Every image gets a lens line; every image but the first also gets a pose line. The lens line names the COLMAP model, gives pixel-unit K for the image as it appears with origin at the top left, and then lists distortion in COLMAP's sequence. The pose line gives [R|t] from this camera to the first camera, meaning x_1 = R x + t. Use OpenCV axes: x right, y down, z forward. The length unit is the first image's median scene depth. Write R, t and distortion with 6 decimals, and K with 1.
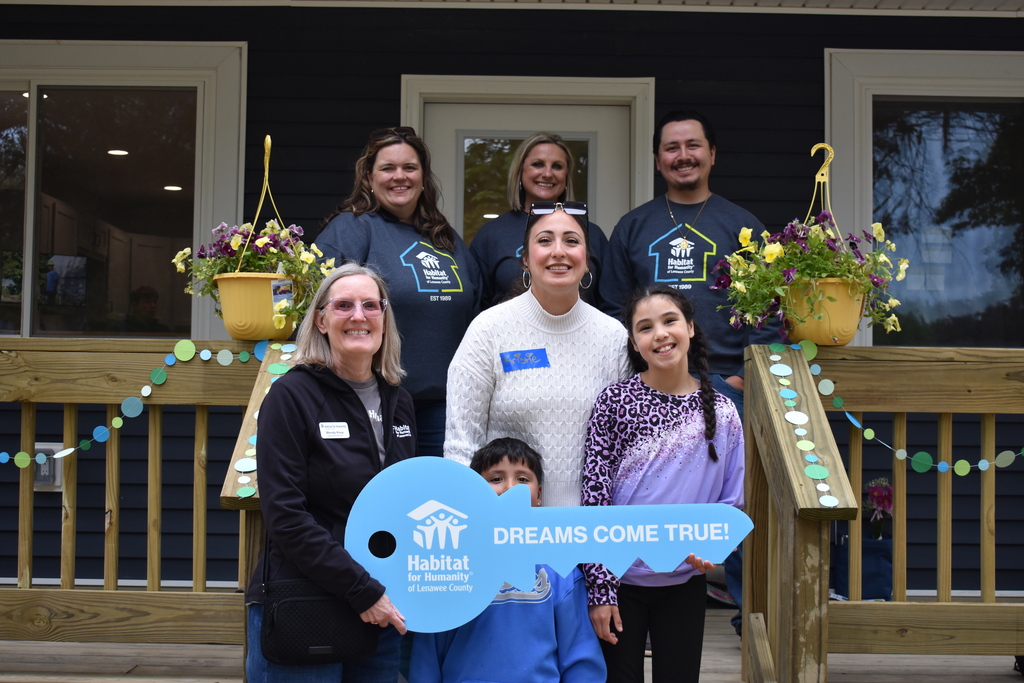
lens RADIAL K [[1503.3, 0, 512.0], [0, 1503.3, 341.5], [0, 0, 1]] dist [-0.010810, -0.010766]
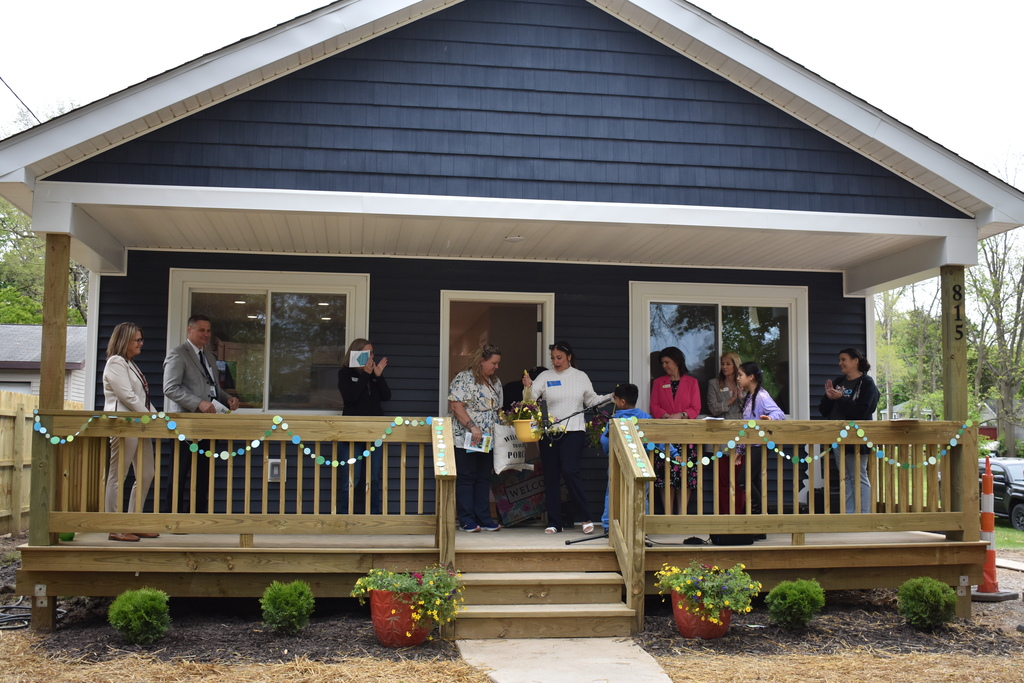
lens RADIAL K [[1135.6, 0, 512.0], [0, 1135.6, 341.5], [0, 0, 1]] dist [-0.002928, -0.000527]
pose [[0.989389, 0.007735, 0.145088, -0.309617], [-0.001942, 0.999197, -0.040022, -0.052474], [-0.145281, 0.039315, 0.988609, -0.961740]]
